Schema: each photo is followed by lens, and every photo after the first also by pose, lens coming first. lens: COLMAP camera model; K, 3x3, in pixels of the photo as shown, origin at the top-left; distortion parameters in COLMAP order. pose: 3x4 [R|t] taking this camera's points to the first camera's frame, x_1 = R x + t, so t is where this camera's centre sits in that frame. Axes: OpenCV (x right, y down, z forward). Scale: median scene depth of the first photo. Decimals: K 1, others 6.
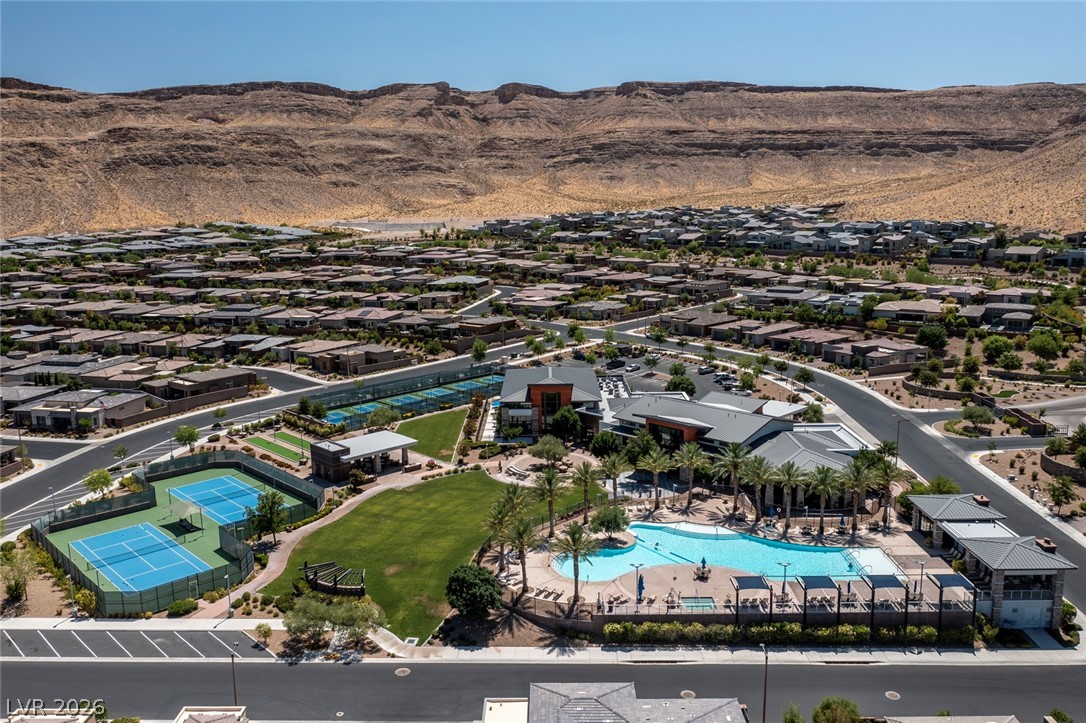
lens RADIAL K [[959.1, 0, 543.0], [0, 959.1, 361.5], [0, 0, 1]] dist [-0.002943, 0.001481]
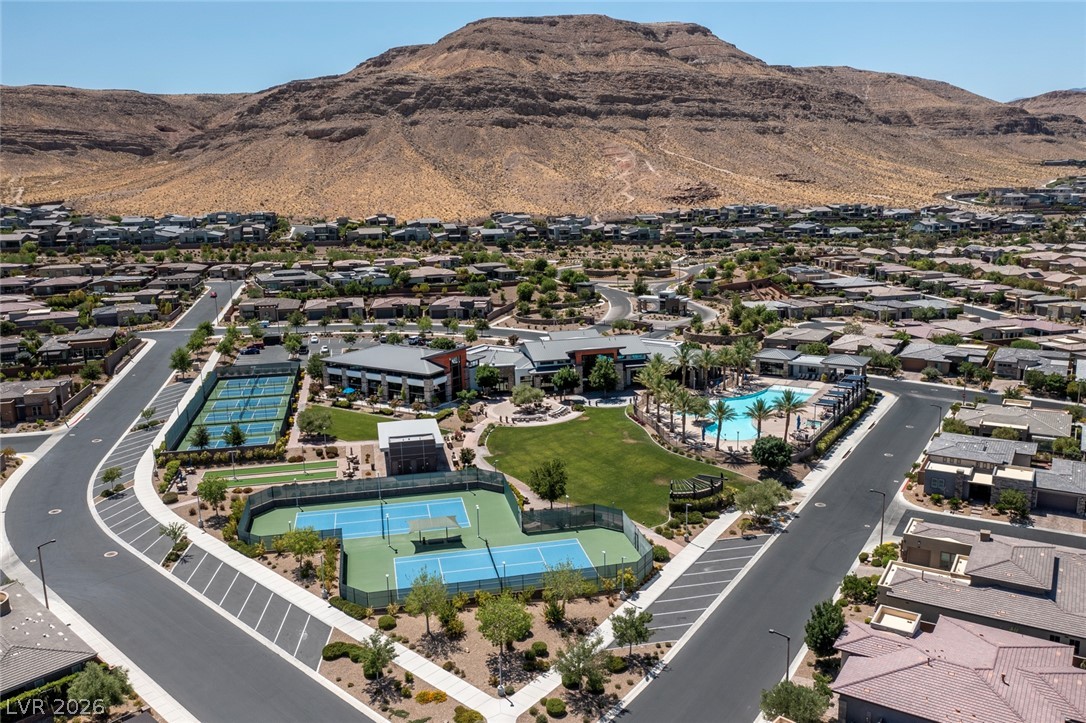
lens RADIAL K [[959.1, 0, 543.0], [0, 959.1, 361.5], [0, 0, 1]] dist [-0.002943, 0.001481]
pose [[0.427701, -0.156630, 0.890247, -0.296105], [0.163484, 0.982035, 0.094236, -0.015851], [-0.889013, 0.105236, 0.445624, 0.136800]]
